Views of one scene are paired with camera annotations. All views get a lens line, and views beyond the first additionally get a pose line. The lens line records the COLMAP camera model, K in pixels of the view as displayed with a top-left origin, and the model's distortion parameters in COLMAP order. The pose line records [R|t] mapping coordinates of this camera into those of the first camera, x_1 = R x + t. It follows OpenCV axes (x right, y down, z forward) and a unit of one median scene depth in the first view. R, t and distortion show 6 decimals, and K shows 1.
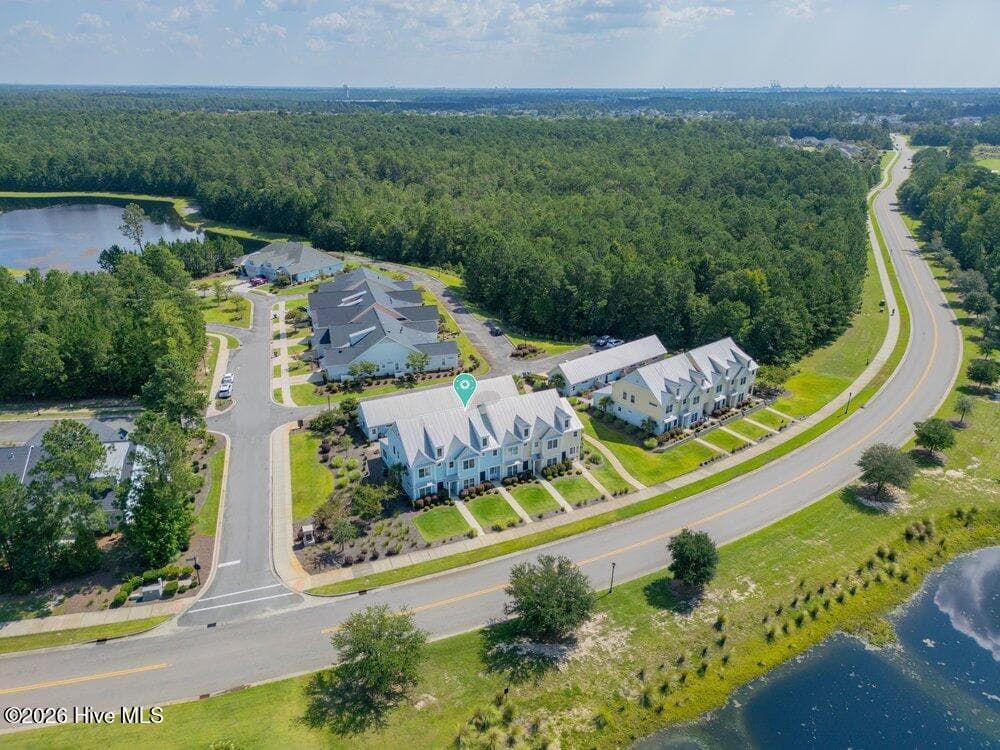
lens RADIAL K [[708.9, 0, 501.4], [0, 708.9, 369.7], [0, 0, 1]] dist [0.055005, -0.044231]
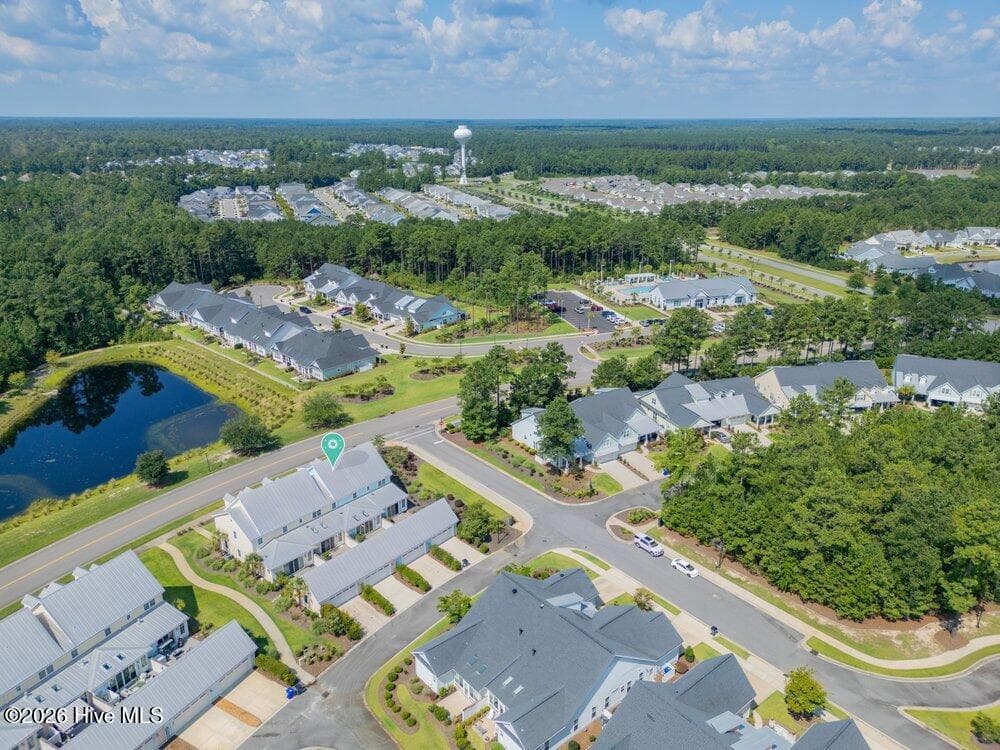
lens RADIAL K [[708.9, 0, 498.9], [0, 708.9, 378.7], [0, 0, 1]] dist [0.055005, -0.044231]
pose [[-0.921203, 0.130019, -0.366715, 0.089162], [-0.146334, 0.757536, 0.636181, -0.825408], [0.360515, 0.639715, -0.678818, 1.788112]]
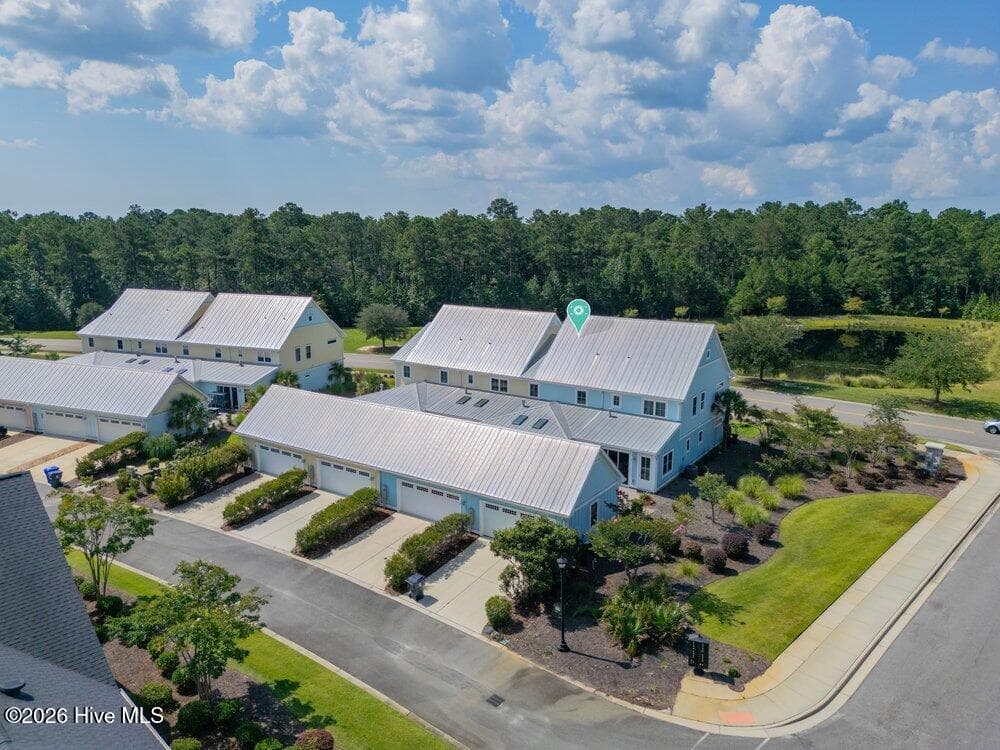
lens RADIAL K [[708.9, 0, 501.3], [0, 708.9, 377.8], [0, 0, 1]] dist [0.055005, -0.044231]
pose [[-0.494359, -0.189436, 0.848365, -0.503628], [0.309364, 0.873722, 0.375371, -0.137622], [-0.812344, 0.448021, -0.373328, 1.276178]]
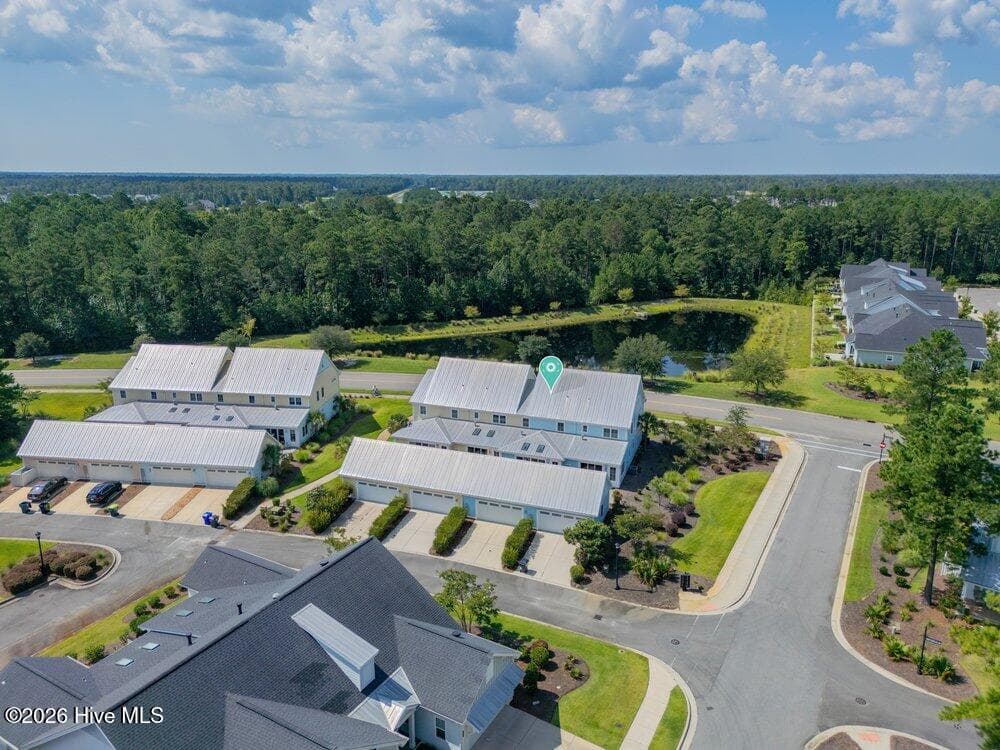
lens RADIAL K [[708.9, 0, 501.3], [0, 708.9, 376.0], [0, 0, 1]] dist [0.055005, -0.044231]
pose [[-0.691884, -0.207910, 0.691426, -0.585220], [0.256935, 0.824054, 0.504895, -0.377543], [-0.674746, 0.526980, -0.516731, 1.466331]]
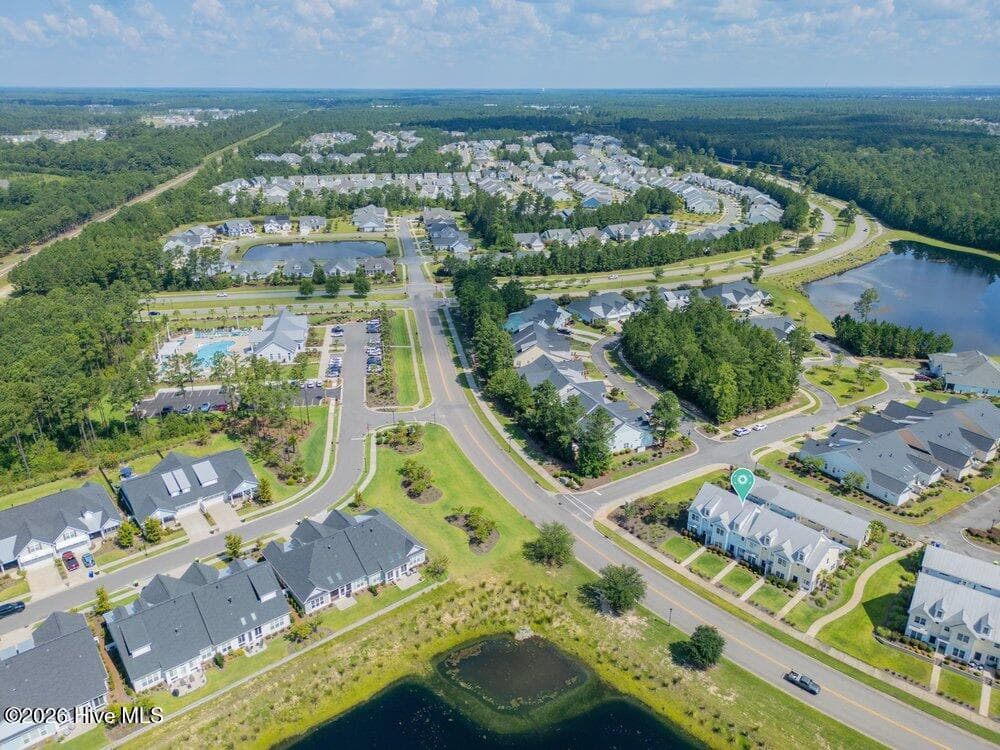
lens RADIAL K [[708.9, 0, 503.5], [0, 708.9, 369.0], [0, 0, 1]] dist [0.055005, -0.044231]
pose [[0.265866, 0.349832, -0.898294, 1.005274], [-0.353217, 0.902379, 0.246882, -0.363976], [0.896969, 0.251655, 0.363478, -0.036017]]
